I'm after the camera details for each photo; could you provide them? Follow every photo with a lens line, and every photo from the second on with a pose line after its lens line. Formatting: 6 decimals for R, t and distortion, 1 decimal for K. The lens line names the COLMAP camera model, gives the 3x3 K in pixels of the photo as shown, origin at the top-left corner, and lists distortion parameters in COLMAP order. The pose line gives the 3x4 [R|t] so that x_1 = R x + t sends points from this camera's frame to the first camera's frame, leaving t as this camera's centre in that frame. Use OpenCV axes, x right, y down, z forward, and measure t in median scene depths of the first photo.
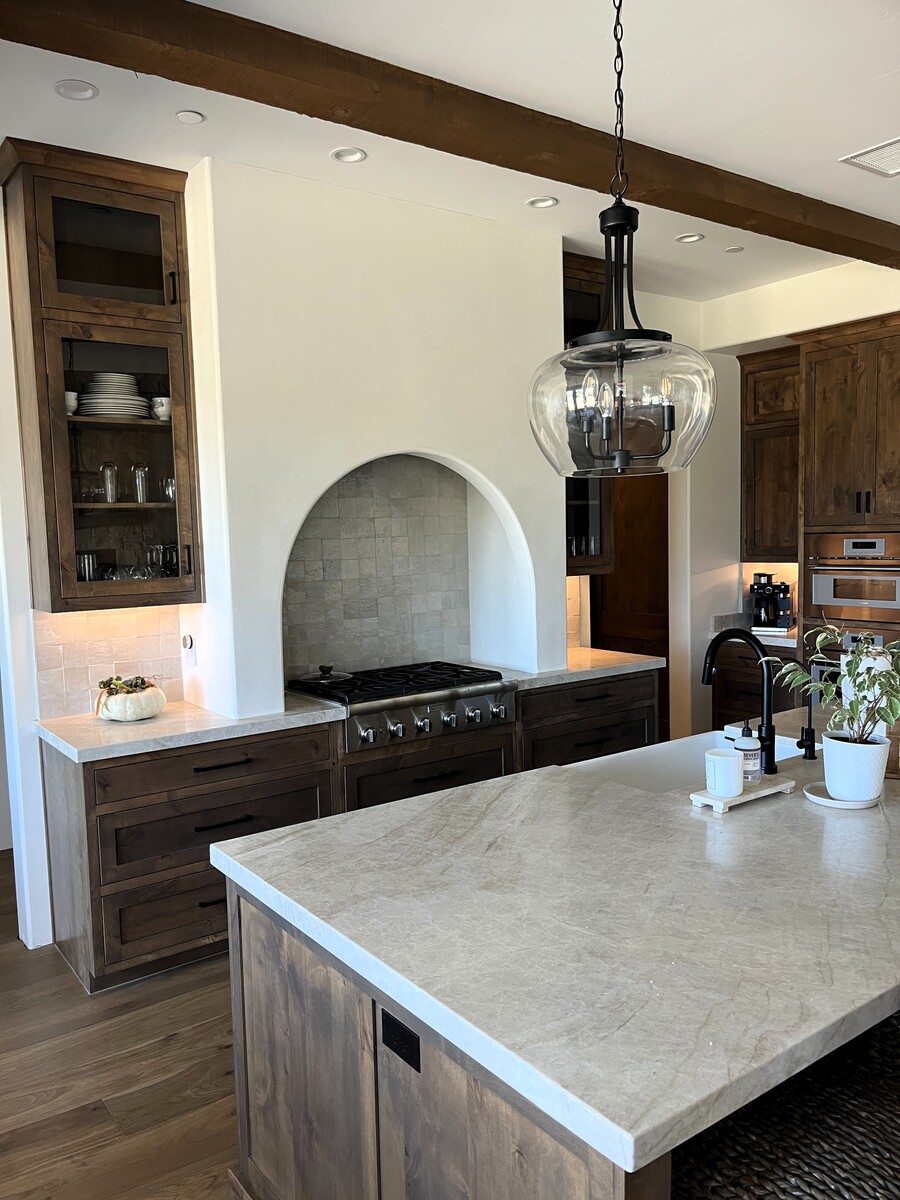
lens RADIAL K [[910.5, 0, 450.8], [0, 910.5, 602.6], [0, 0, 1]] dist [0.028229, -0.024030]
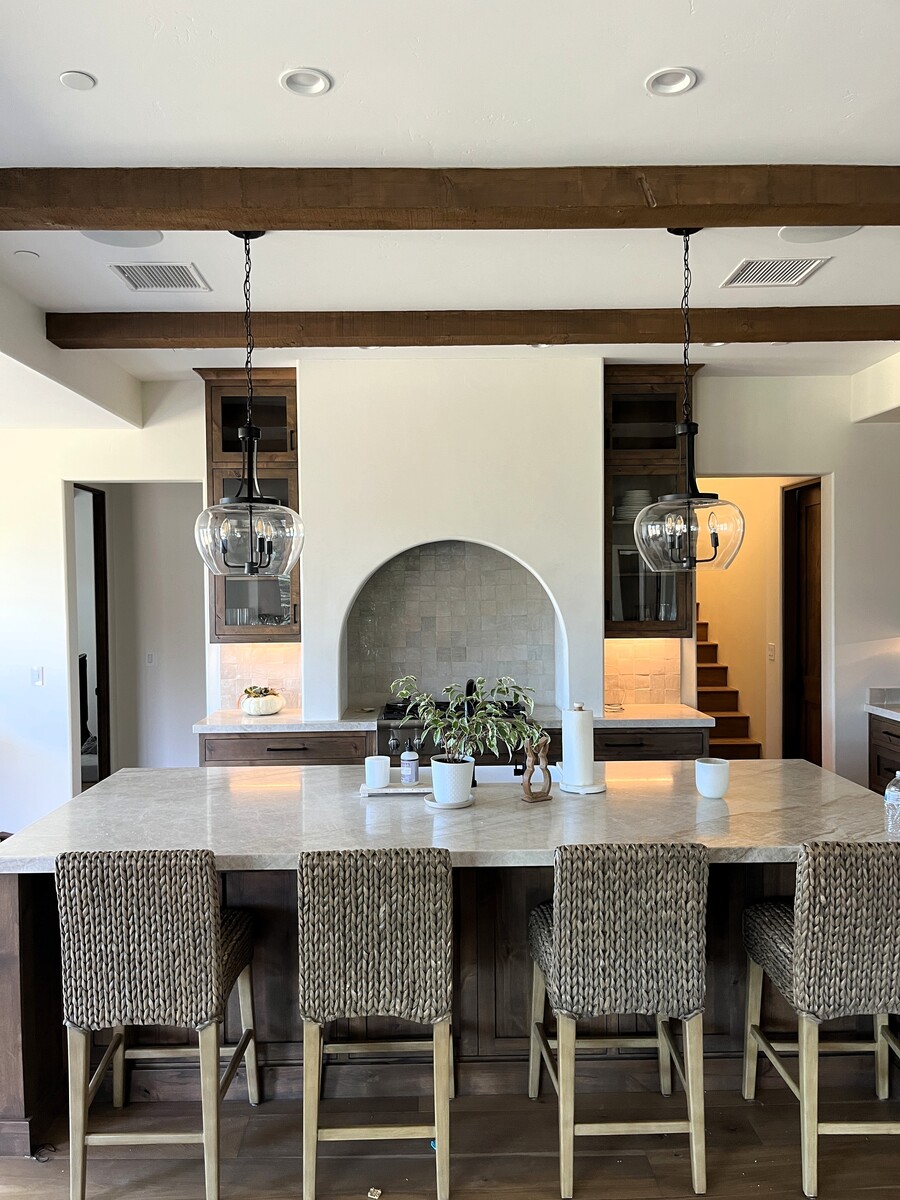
lens RADIAL K [[910.5, 0, 448.3], [0, 910.5, 600.1], [0, 0, 1]] dist [0.028229, -0.024030]
pose [[0.813454, 0.027033, -0.581001, 0.816625], [-0.057977, 0.997713, -0.034750, -0.032035], [0.578733, 0.061952, 0.813161, -0.095288]]
